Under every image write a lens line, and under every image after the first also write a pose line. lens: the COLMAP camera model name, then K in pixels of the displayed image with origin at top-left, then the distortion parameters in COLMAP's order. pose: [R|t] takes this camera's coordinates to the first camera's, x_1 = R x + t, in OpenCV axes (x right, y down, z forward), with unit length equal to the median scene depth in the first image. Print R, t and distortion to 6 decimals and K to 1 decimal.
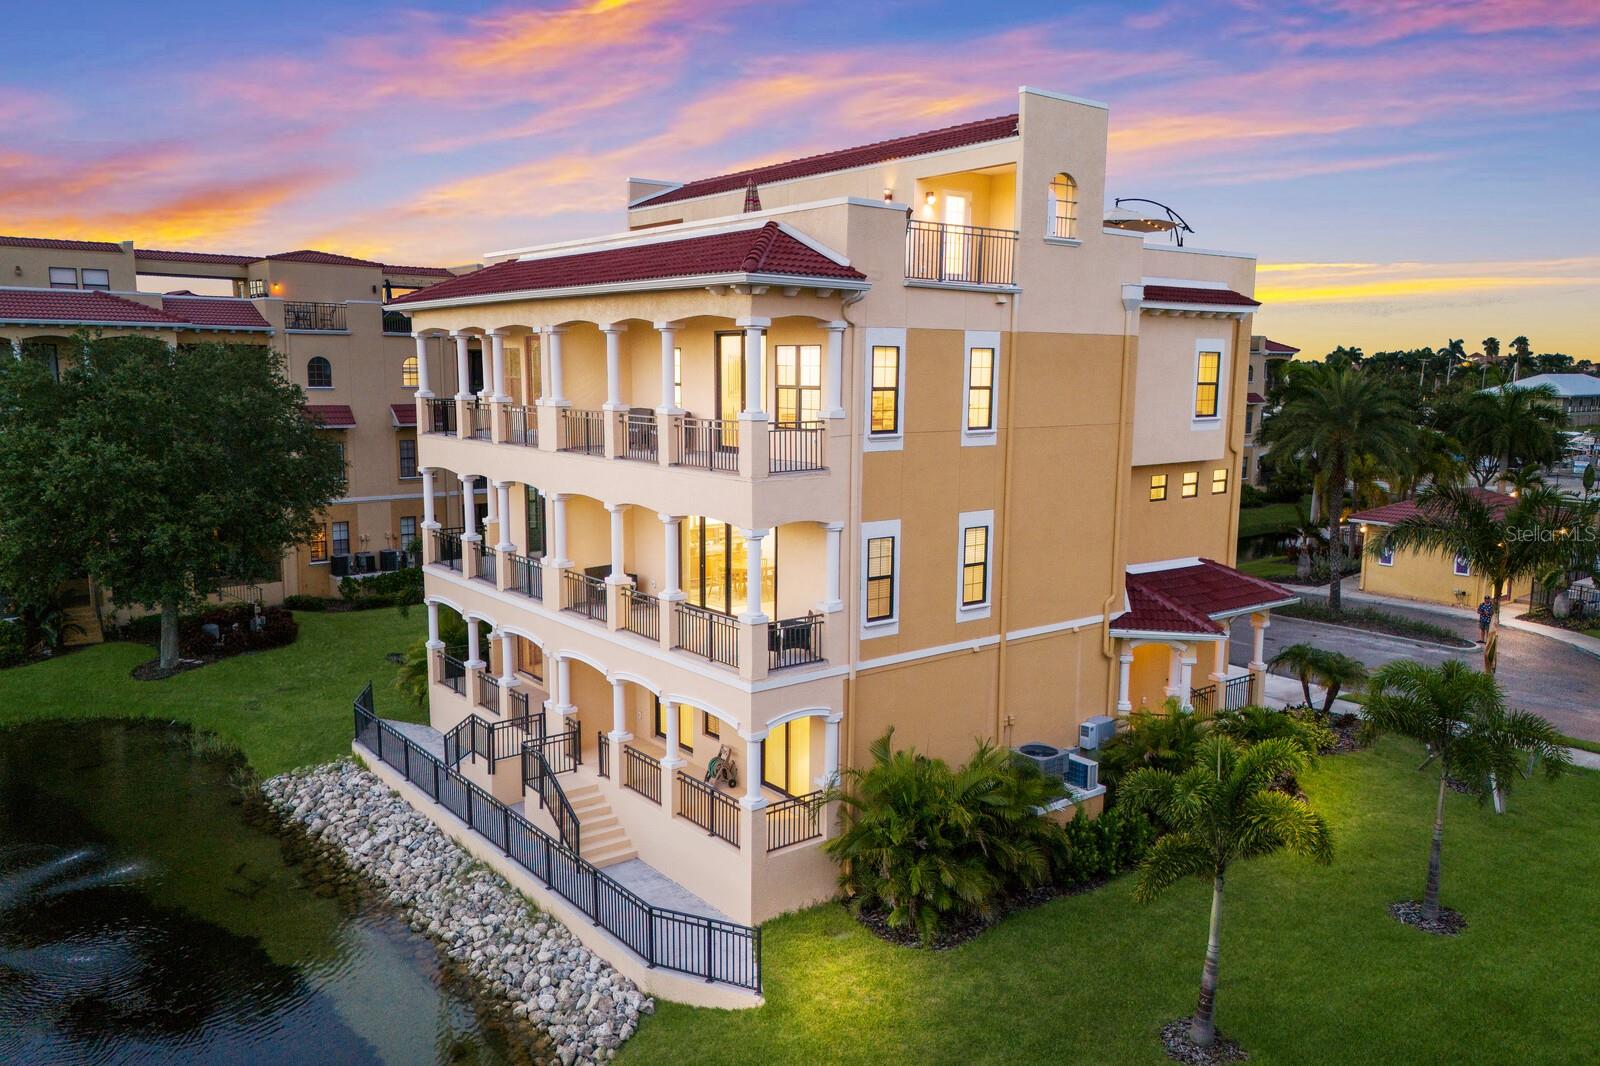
lens RADIAL K [[1177.3, 0, 795.1], [0, 1177.3, 507.9], [0, 0, 1]] dist [0.082676, -0.078666]
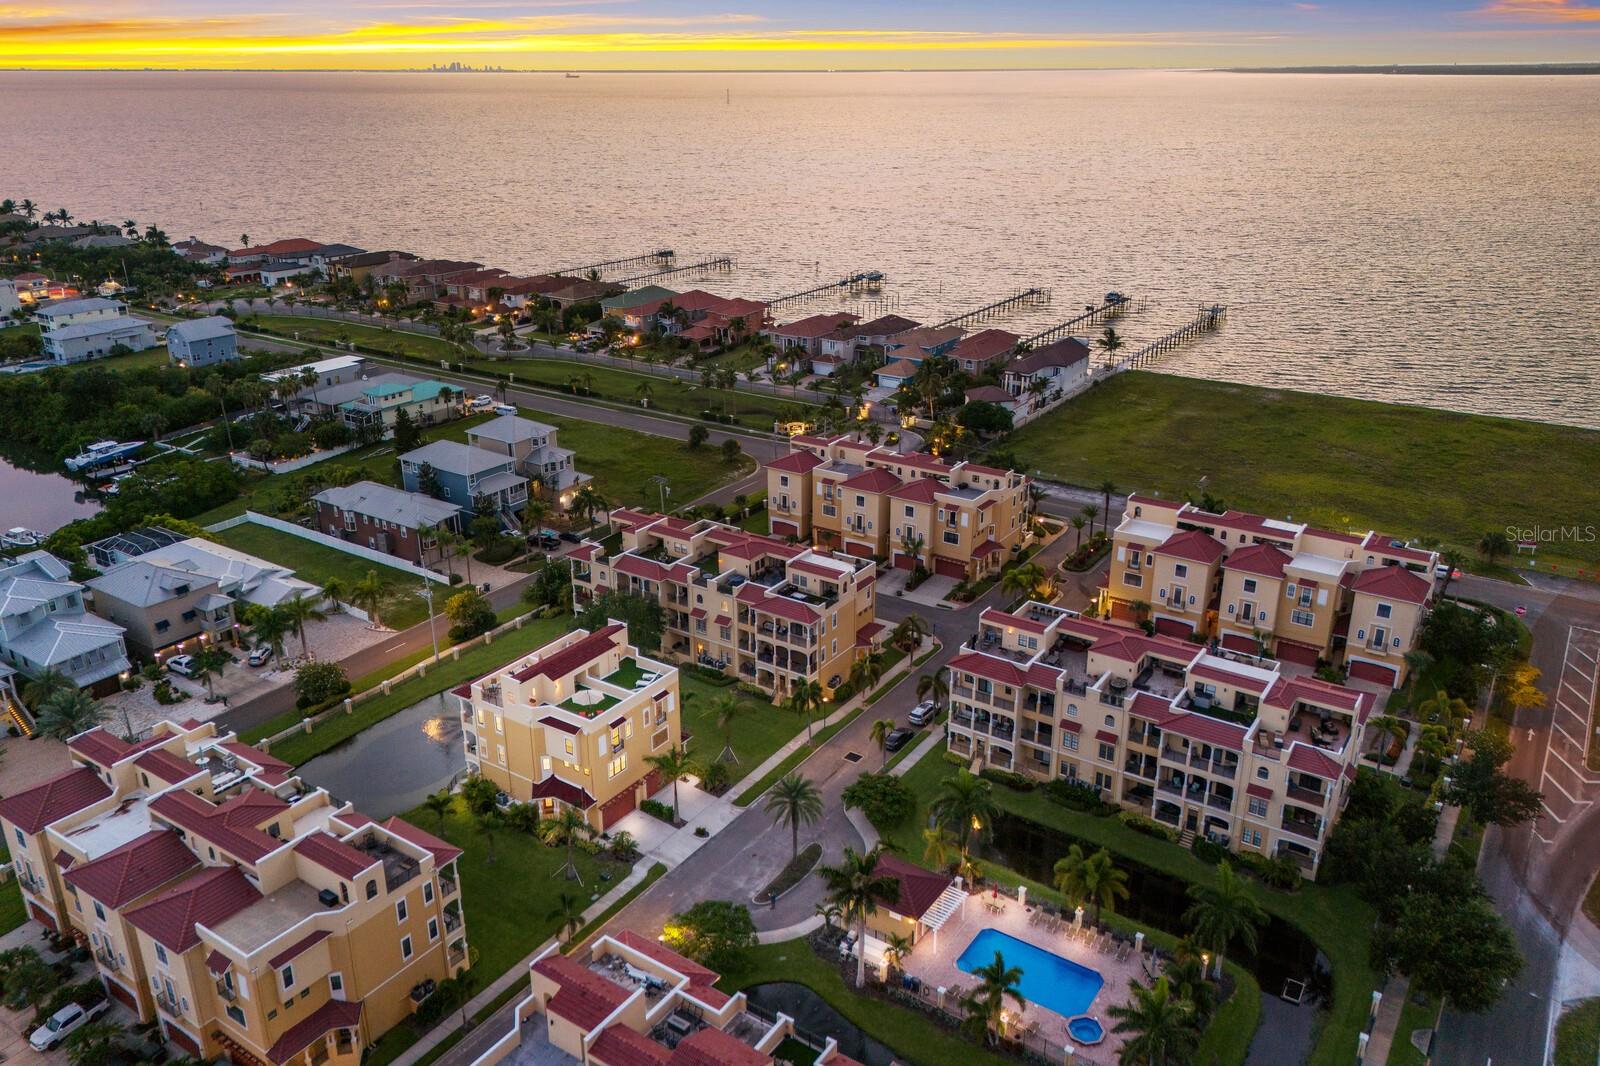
lens RADIAL K [[1185.9, 0, 800.9], [0, 1185.9, 539.6], [0, 0, 1]] dist [0.081993, -0.076175]
pose [[0.301530, 0.340574, -0.890556, 4.715802], [-0.107859, 0.940217, 0.323046, -2.572706], [0.947336, -0.001354, 0.320237, 0.593843]]
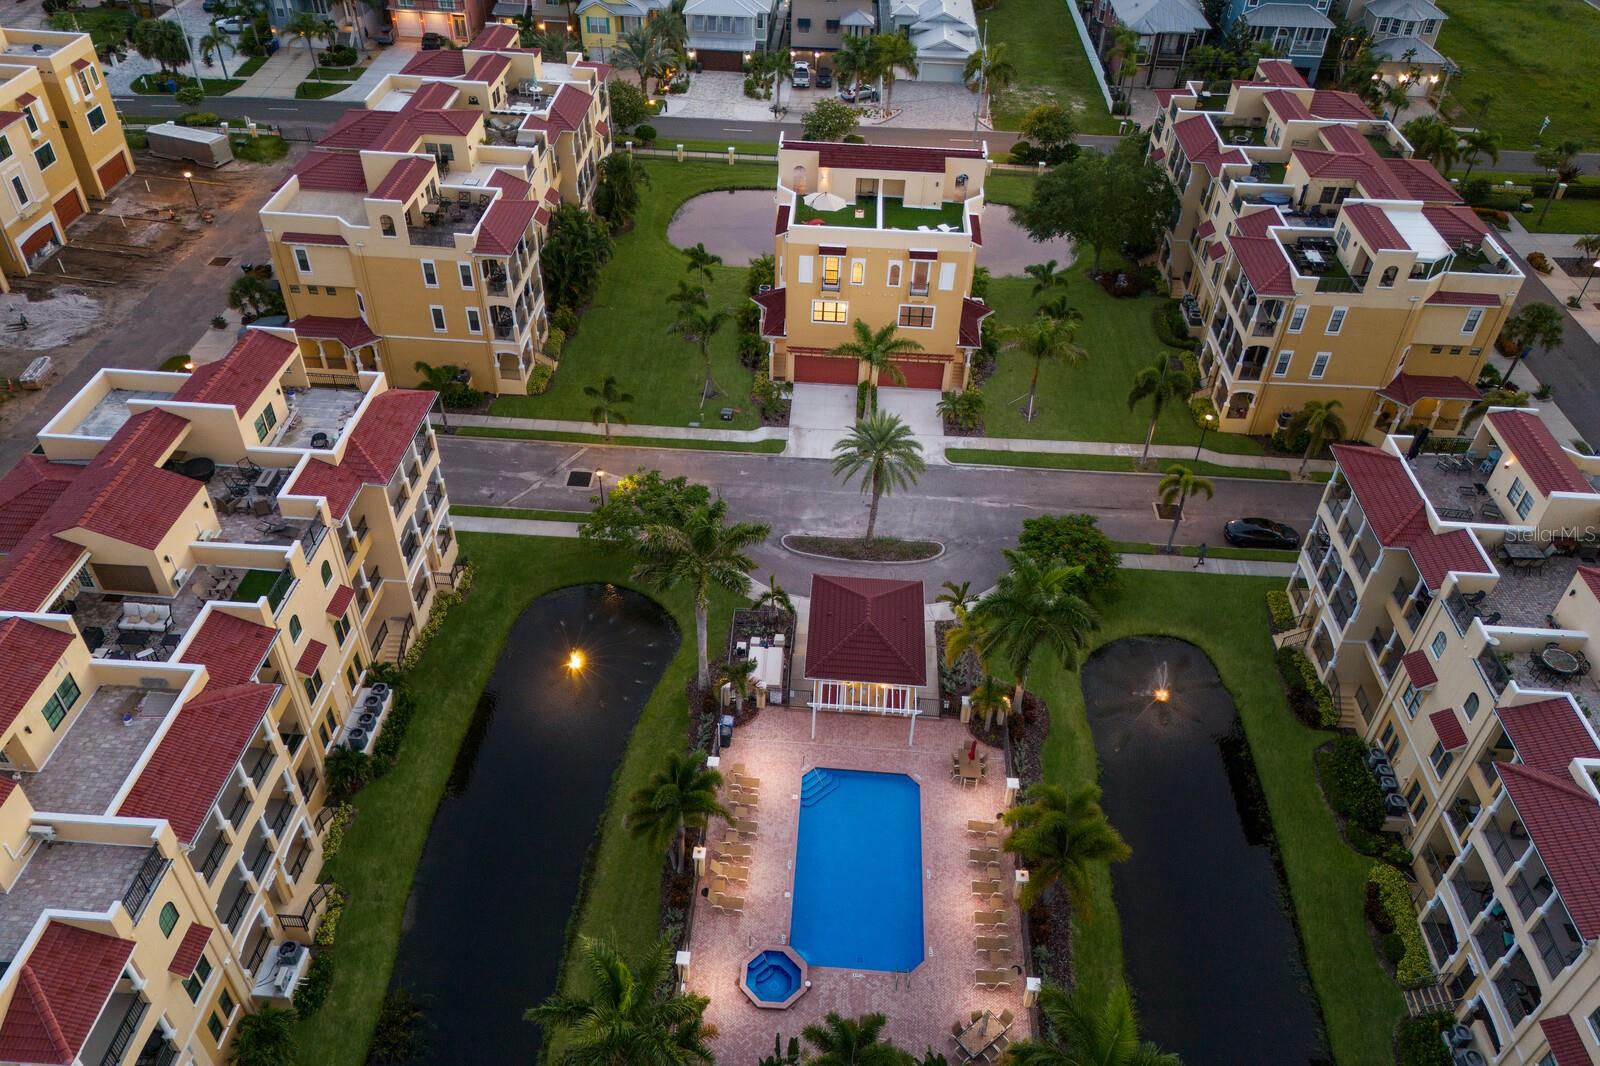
lens RADIAL K [[1195.8, 0, 799.4], [0, 1195.8, 505.2], [0, 0, 1]] dist [0.080367, -0.076657]
pose [[-0.660897, 0.444054, -0.605006, 2.977546], [-0.125047, 0.729734, 0.672199, -2.051051], [0.739986, 0.519908, -0.426751, 3.269876]]
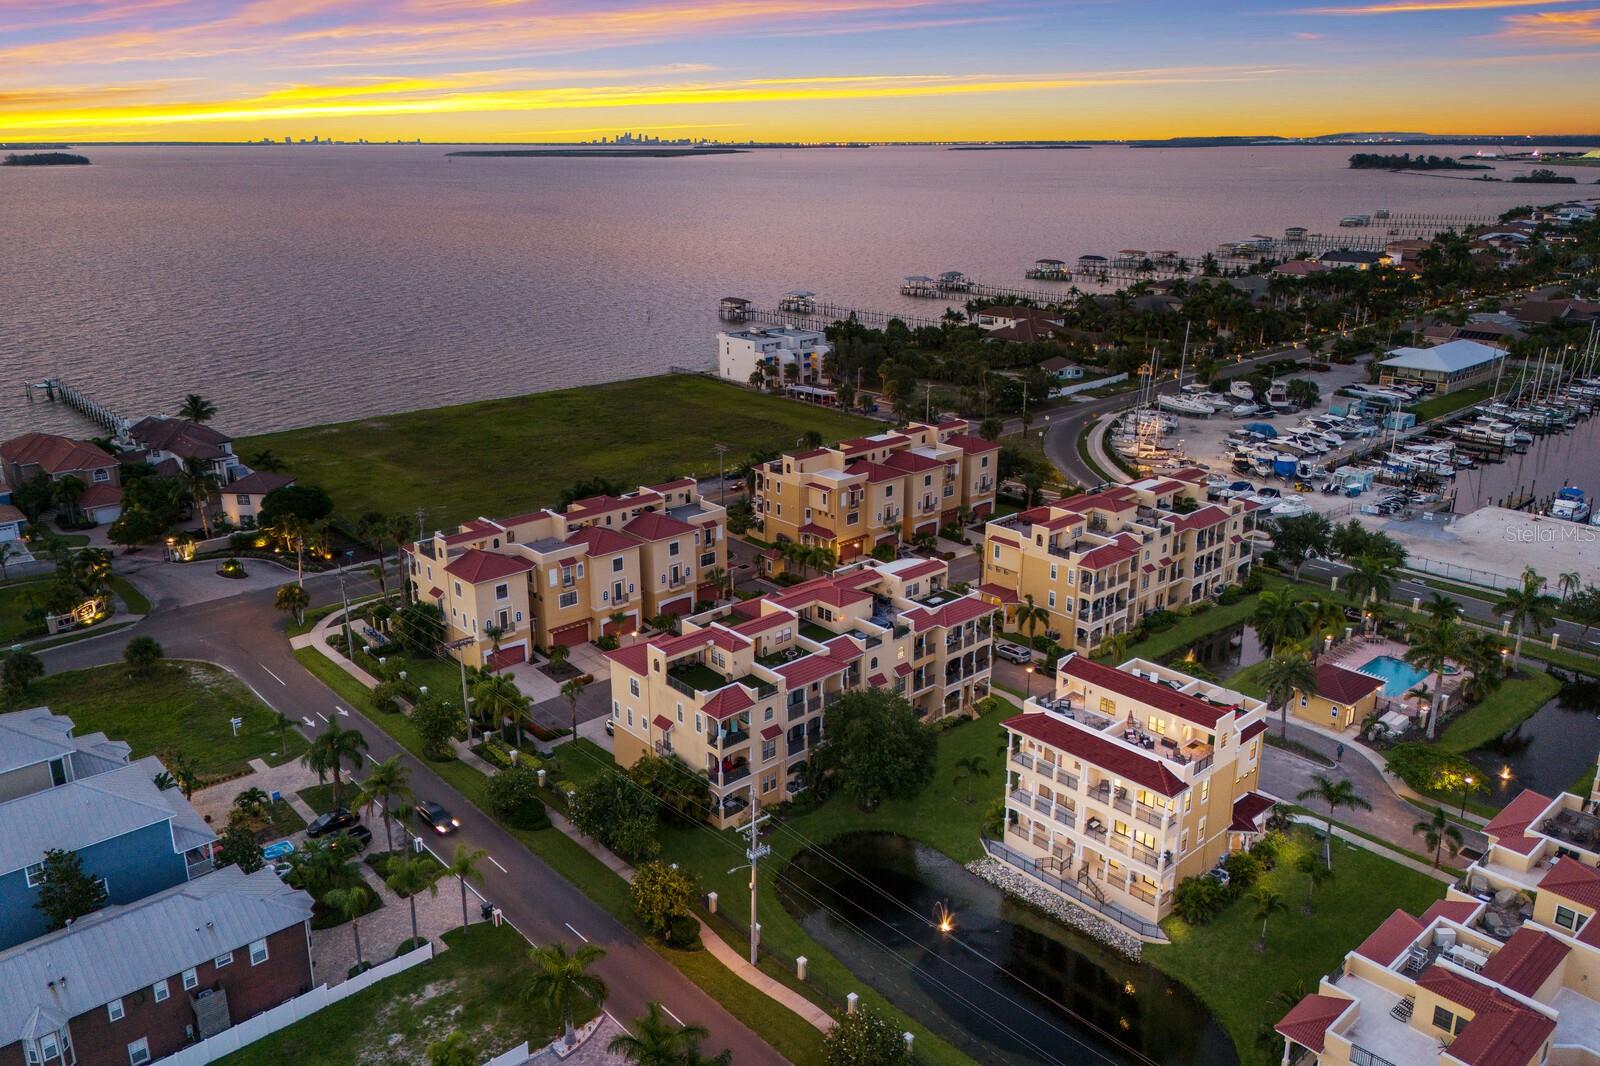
lens RADIAL K [[1195.8, 0, 799.4], [0, 1195.8, 505.2], [0, 0, 1]] dist [0.080367, -0.076657]
pose [[0.997643, -0.030209, 0.061612, -1.423497], [0.019009, 0.984408, 0.174872, -1.772698], [-0.065934, -0.173289, 0.982661, -2.730955]]
